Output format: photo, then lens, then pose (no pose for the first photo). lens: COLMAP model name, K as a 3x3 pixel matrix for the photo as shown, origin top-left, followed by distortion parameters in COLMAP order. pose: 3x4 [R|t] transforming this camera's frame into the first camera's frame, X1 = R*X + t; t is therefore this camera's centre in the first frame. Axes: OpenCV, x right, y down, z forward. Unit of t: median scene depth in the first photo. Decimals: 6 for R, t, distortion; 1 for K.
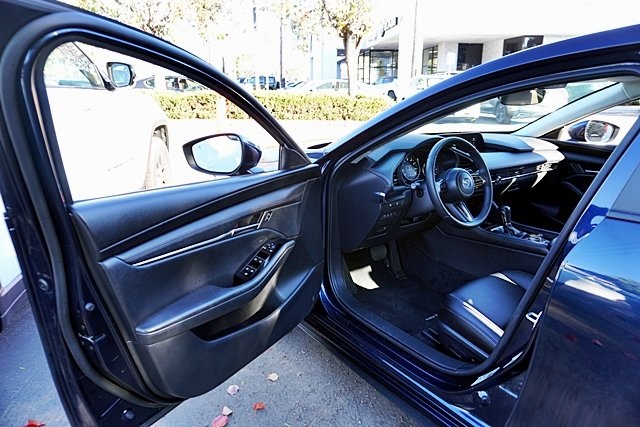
lens RADIAL K [[426.7, 0, 318.5], [0, 426.7, 212.8], [0, 0, 1]] dist [0.003623, 0.000929]
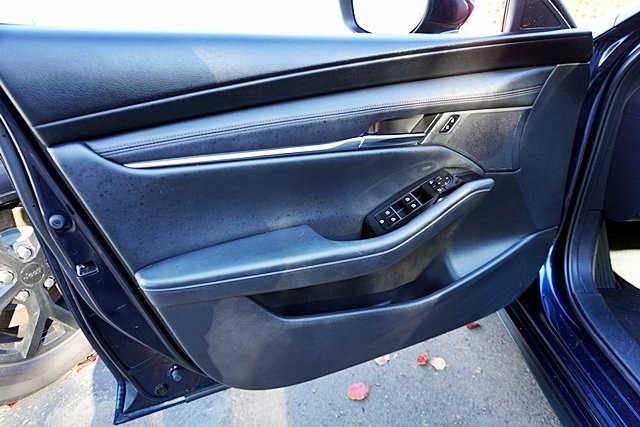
lens RADIAL K [[432.6, 0, 317.5], [0, 432.6, 213.3], [0, 0, 1]] dist [-0.038038, 0.024261]
pose [[0.827018, 0.242507, -0.507180, 0.040056], [-0.140661, 0.962740, 0.230967, 0.015033], [0.544294, -0.119674, 0.830315, 0.476713]]
